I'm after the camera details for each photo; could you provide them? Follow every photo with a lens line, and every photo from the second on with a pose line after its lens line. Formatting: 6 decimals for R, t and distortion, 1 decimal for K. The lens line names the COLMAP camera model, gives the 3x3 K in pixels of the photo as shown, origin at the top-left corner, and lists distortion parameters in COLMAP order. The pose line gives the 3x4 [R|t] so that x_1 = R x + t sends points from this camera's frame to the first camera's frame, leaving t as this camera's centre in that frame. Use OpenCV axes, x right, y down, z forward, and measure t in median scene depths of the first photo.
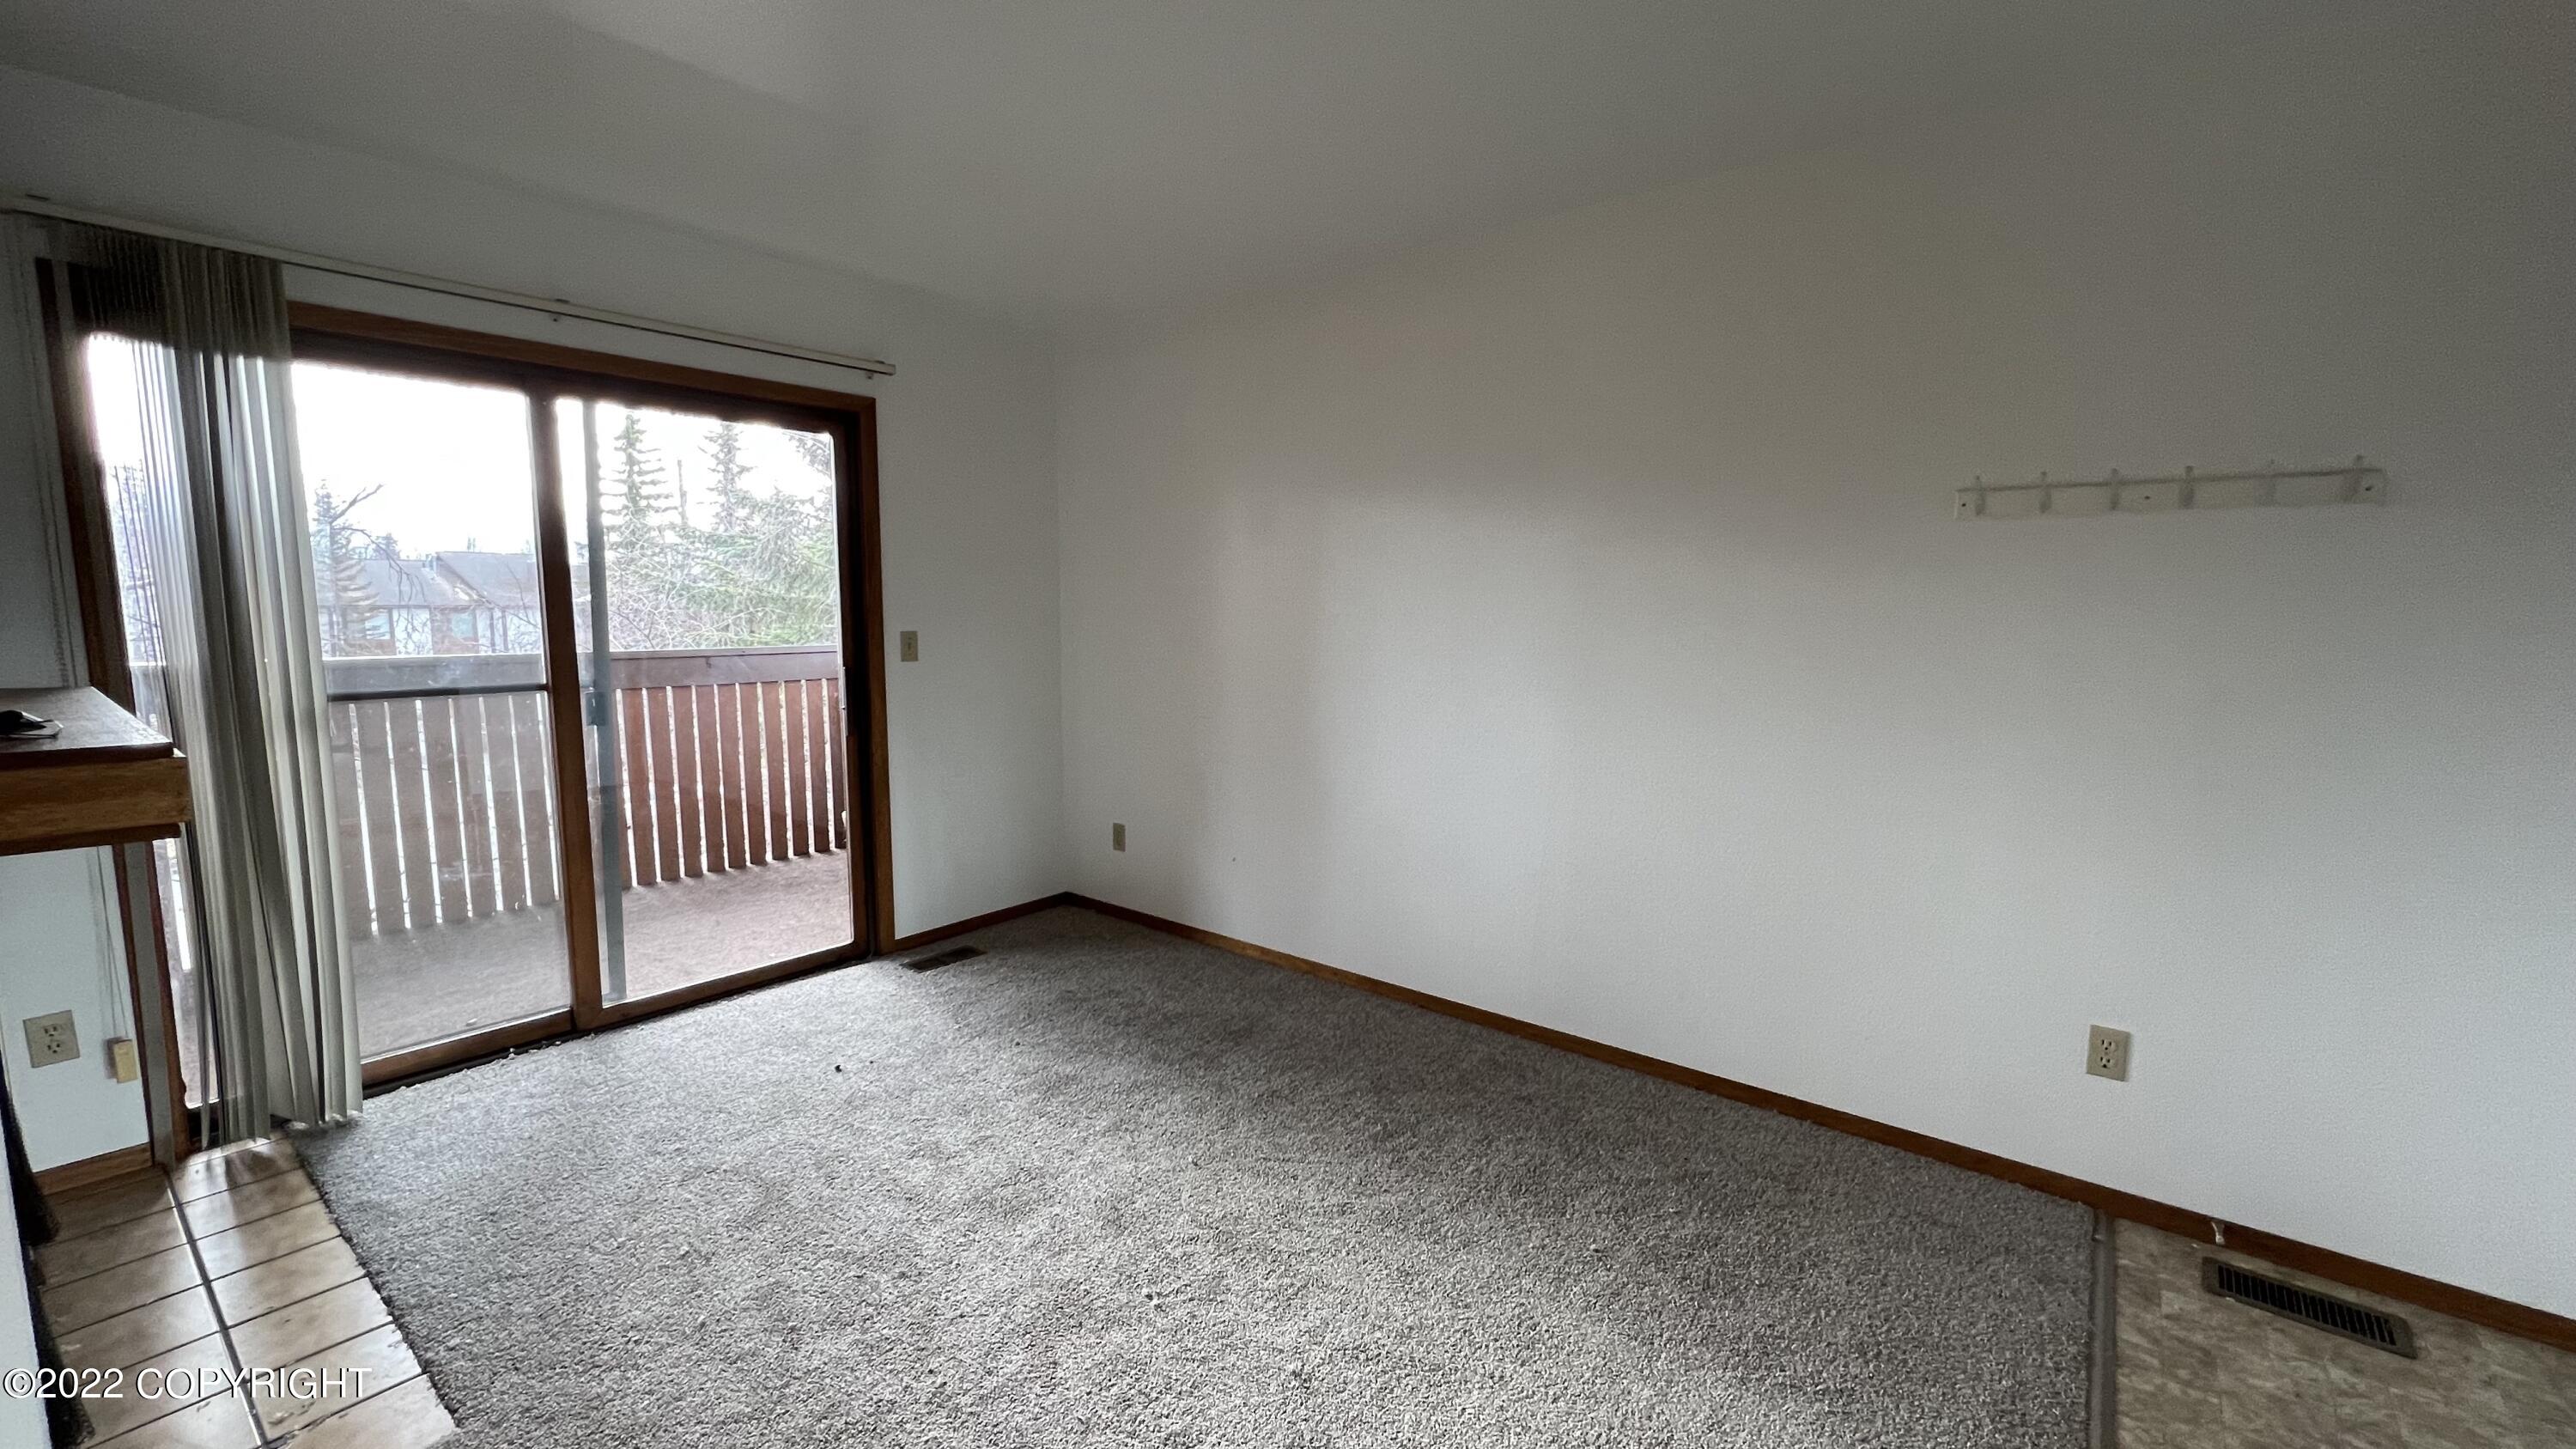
lens RADIAL K [[1033.2, 0, 1291.0], [0, 1033.2, 723.8], [0, 0, 1]] dist [0.005705, -0.000119]
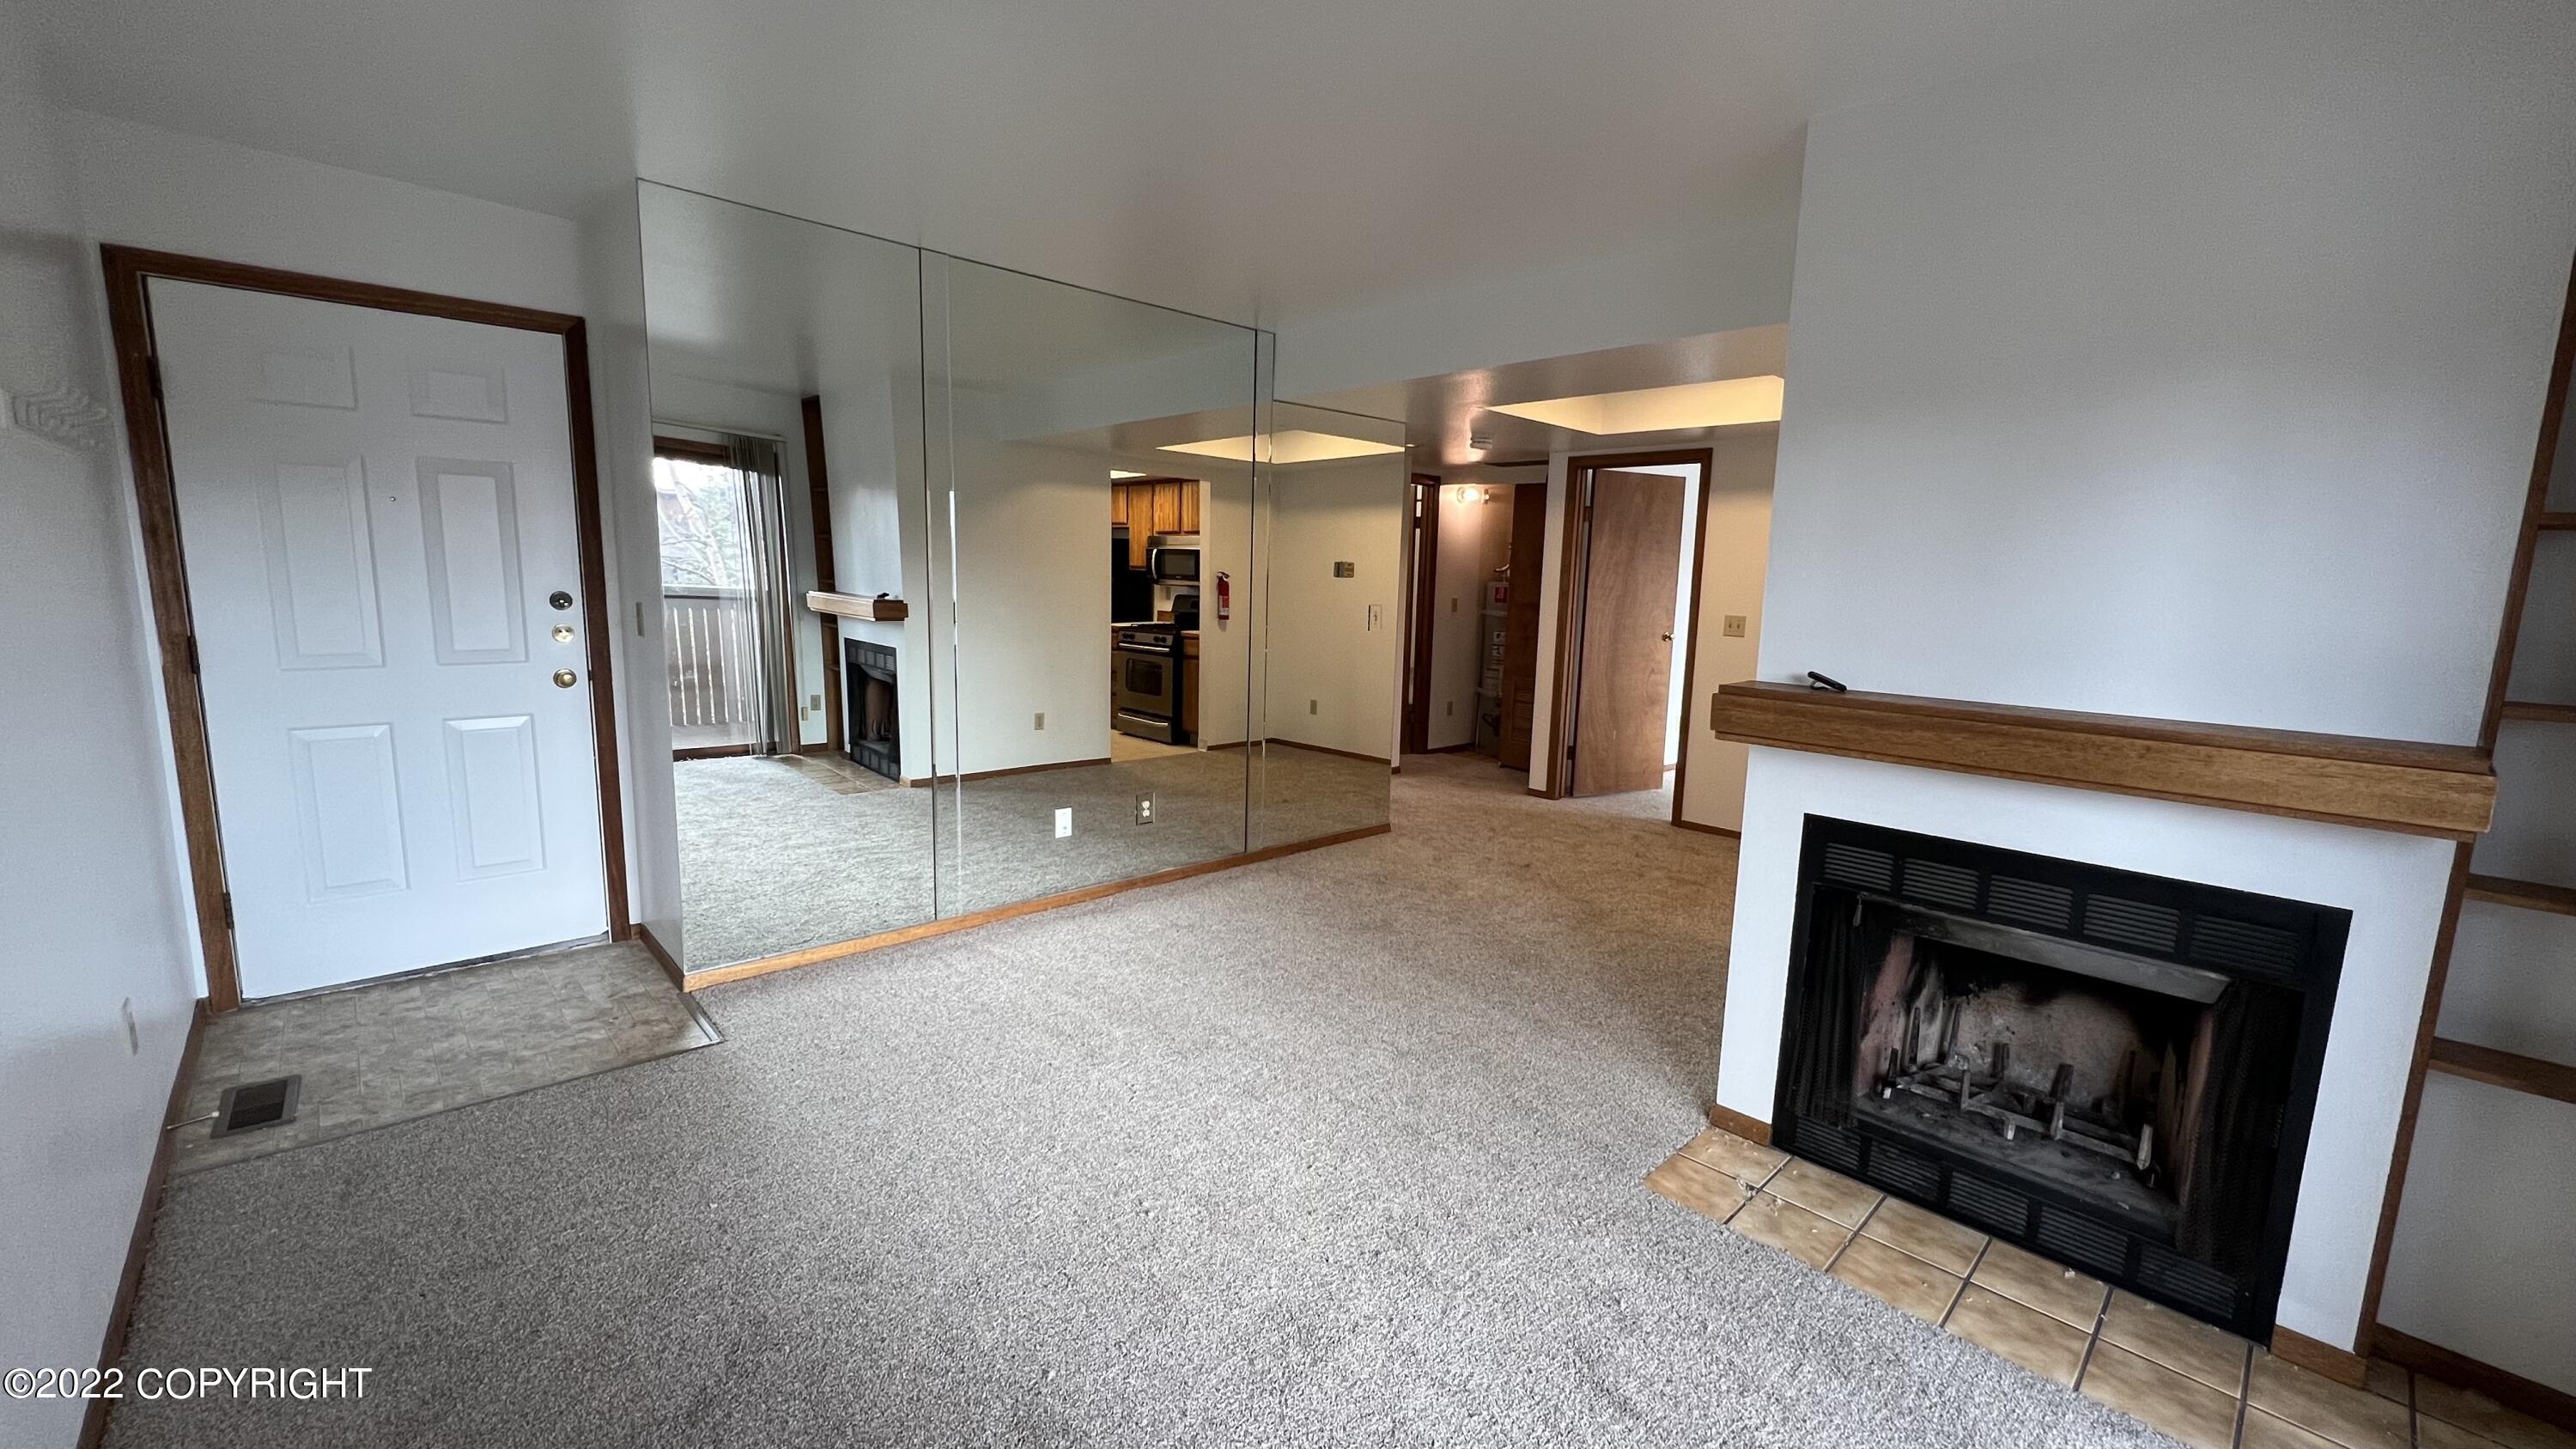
lens RADIAL K [[1033.2, 0, 1291.0], [0, 1033.2, 723.8], [0, 0, 1]] dist [0.005705, -0.000119]
pose [[-0.989226, -0.060991, 0.133085, -0.274586], [-0.023345, 0.963168, 0.267885, -0.171791], [-0.144521, 0.261892, -0.954215, 1.285996]]
